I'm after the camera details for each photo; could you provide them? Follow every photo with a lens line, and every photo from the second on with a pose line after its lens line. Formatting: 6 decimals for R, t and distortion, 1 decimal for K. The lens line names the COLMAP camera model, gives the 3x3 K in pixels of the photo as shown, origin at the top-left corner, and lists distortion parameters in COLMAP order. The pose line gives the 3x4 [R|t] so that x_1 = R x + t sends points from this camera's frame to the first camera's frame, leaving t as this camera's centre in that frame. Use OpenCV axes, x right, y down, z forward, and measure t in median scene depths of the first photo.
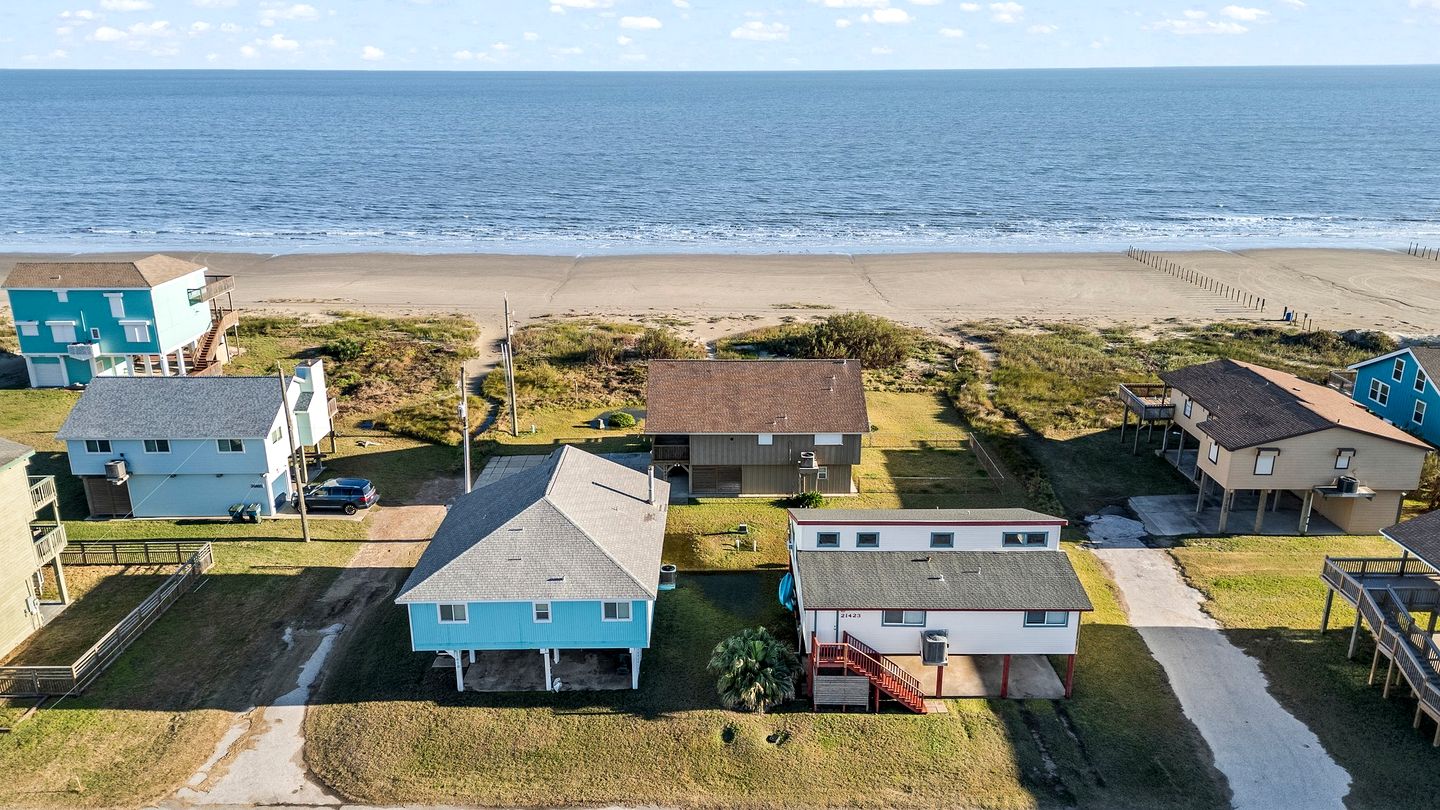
lens RADIAL K [[992.9, 0, 720.0], [0, 992.9, 405.0], [0, 0, 1]] dist [0.082217, -0.085549]
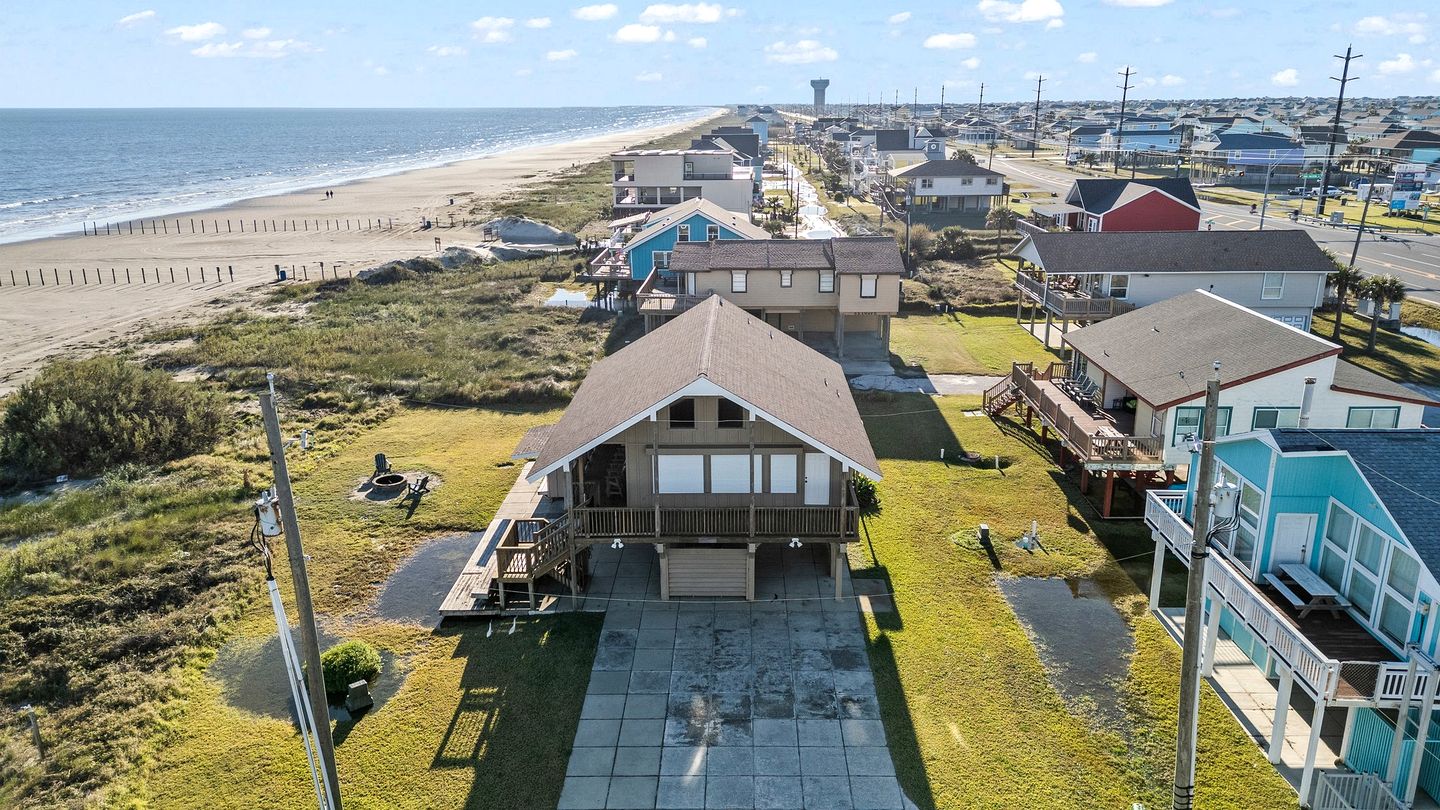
lens RADIAL K [[992.9, 0, 720.0], [0, 992.9, 405.0], [0, 0, 1]] dist [0.082217, -0.085549]
pose [[0.031774, -0.285243, 0.957928, -0.398924], [0.322737, 0.910001, 0.260267, -0.117595], [-0.945955, 0.300889, 0.120973, 0.746950]]
